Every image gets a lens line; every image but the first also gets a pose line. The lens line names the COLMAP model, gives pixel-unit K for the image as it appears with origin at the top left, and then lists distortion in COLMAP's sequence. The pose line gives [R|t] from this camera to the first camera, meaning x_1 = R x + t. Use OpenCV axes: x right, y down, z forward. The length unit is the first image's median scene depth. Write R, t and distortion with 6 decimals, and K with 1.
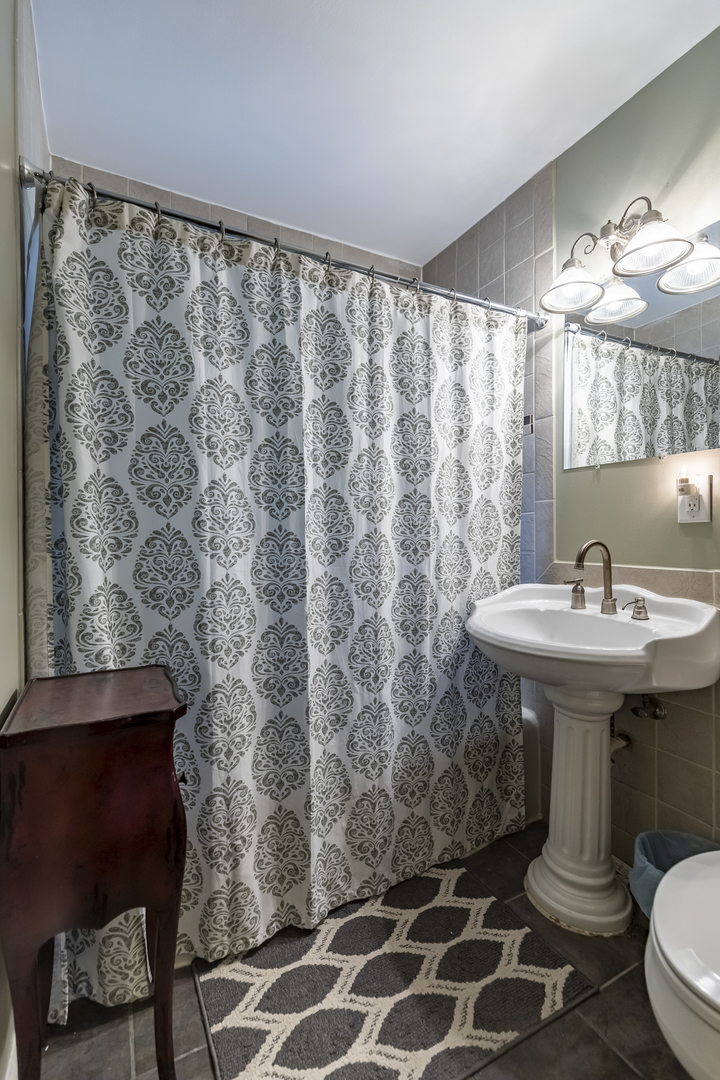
lens RADIAL K [[481.1, 0, 356.6], [0, 481.1, 541.9], [0, 0, 1]] dist [0.002857, -0.001362]
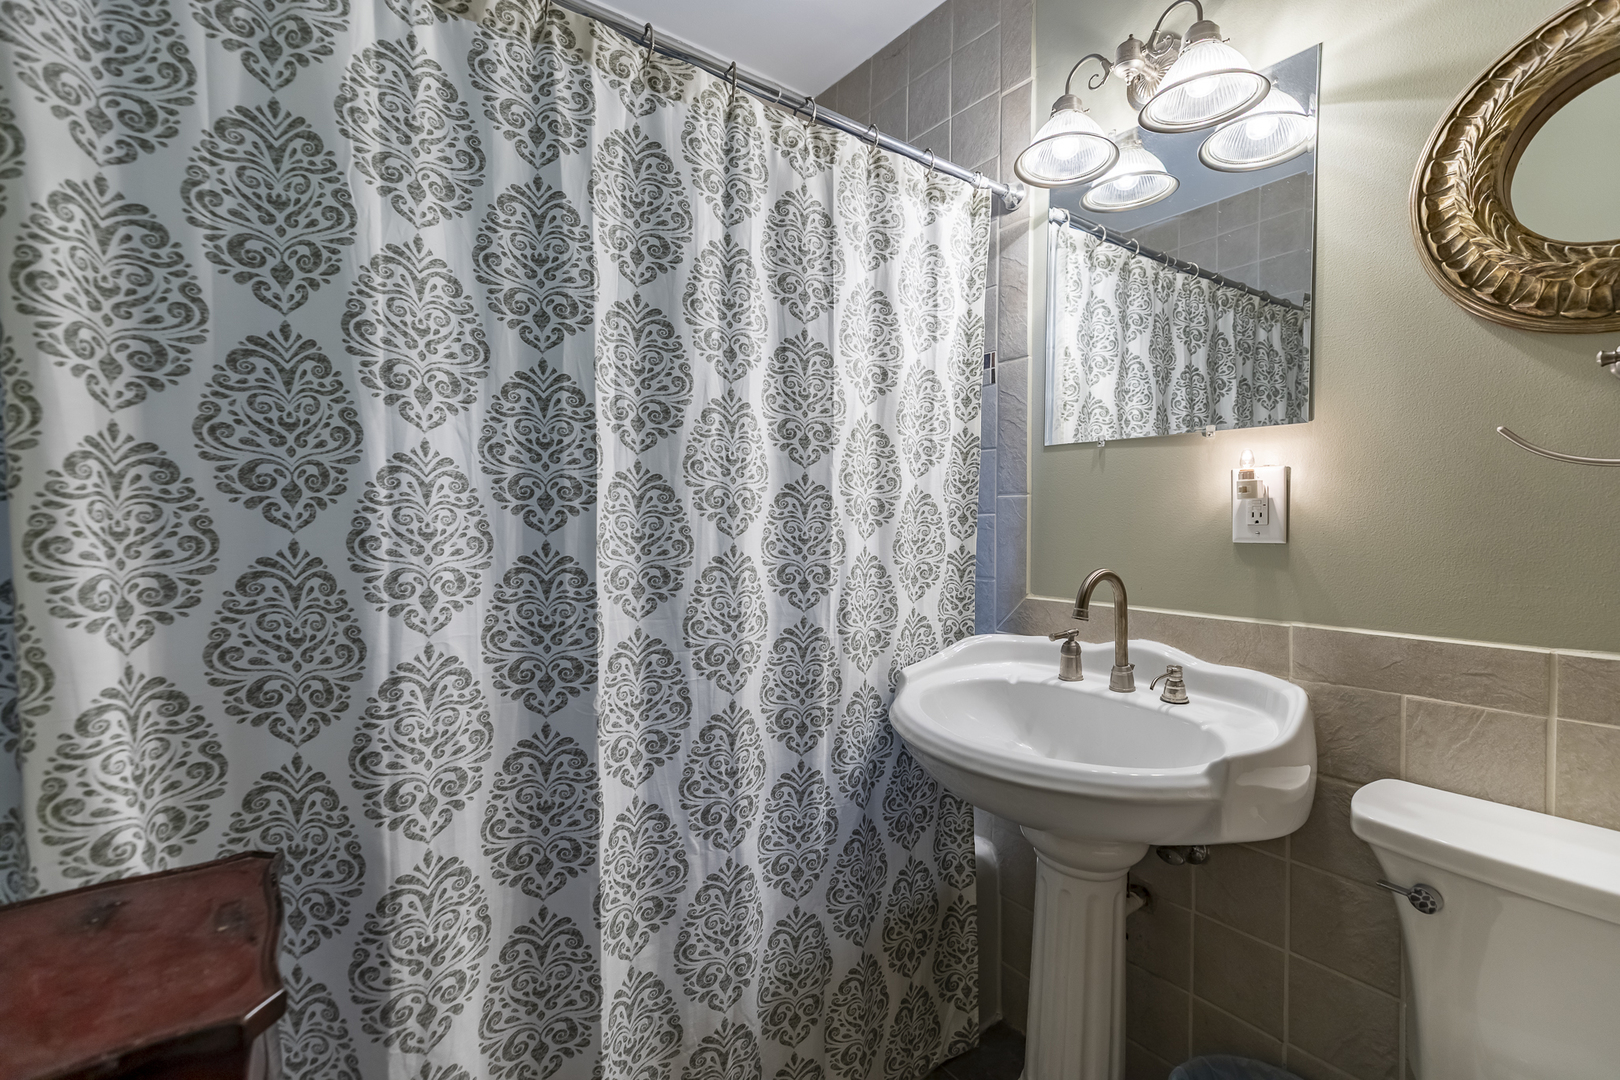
lens RADIAL K [[721.7, 0, 817.8], [0, 721.7, 533.7], [0, 0, 1]] dist [0.002857, -0.001362]
pose [[0.986366, 0.010813, 0.164209, -0.000648], [-0.010756, 0.999941, -0.001238, -0.044321], [-0.164213, -0.000545, 0.986425, 0.187409]]
